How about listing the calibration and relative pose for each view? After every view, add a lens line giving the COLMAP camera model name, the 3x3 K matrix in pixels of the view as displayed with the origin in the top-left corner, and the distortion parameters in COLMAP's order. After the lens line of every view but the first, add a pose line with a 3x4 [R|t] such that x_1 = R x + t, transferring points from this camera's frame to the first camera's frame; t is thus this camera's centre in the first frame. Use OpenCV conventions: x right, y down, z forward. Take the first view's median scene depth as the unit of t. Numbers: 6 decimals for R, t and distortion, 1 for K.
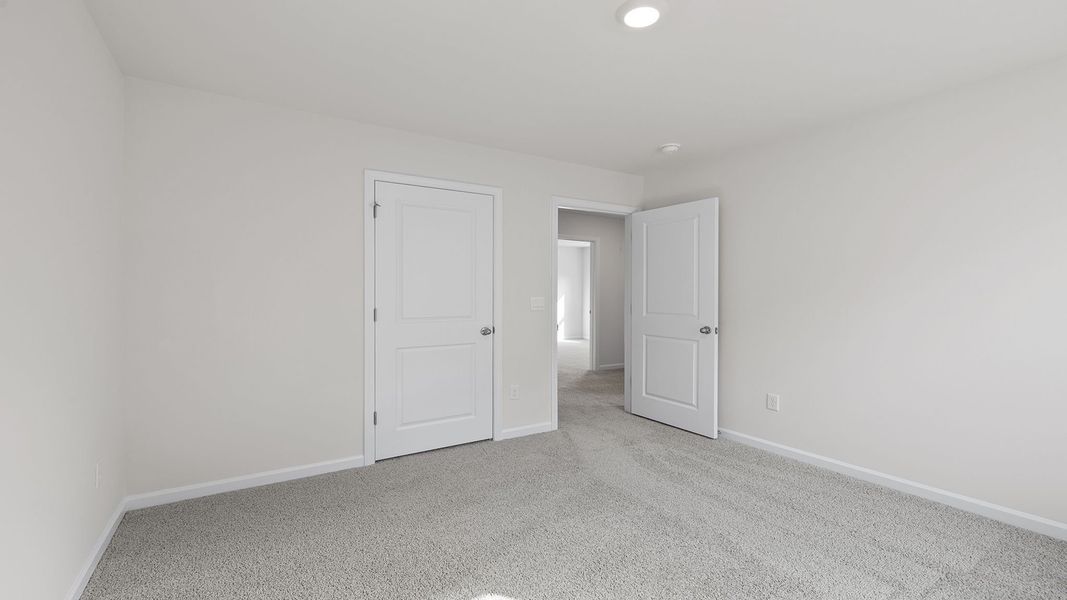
lens RADIAL K [[454.4, 0, 533.5], [0, 454.4, 300.0], [0, 0, 1]] dist [-0.001685, -0.000013]
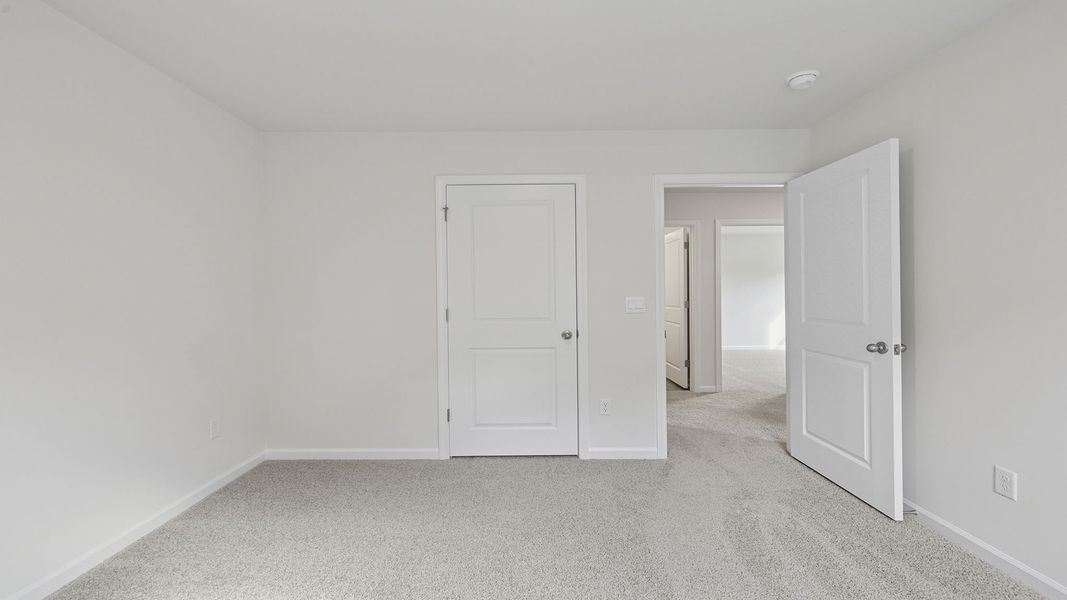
lens RADIAL K [[454.3, 0, 533.8], [0, 454.3, 296.5], [0, 0, 1]] dist [0.001461, 0.000375]
pose [[0.844799, -0.003309, -0.535073, 0.321048], [-0.000173, 0.999979, -0.006457, -0.001957], [0.535083, 0.005548, 0.844781, 0.200384]]
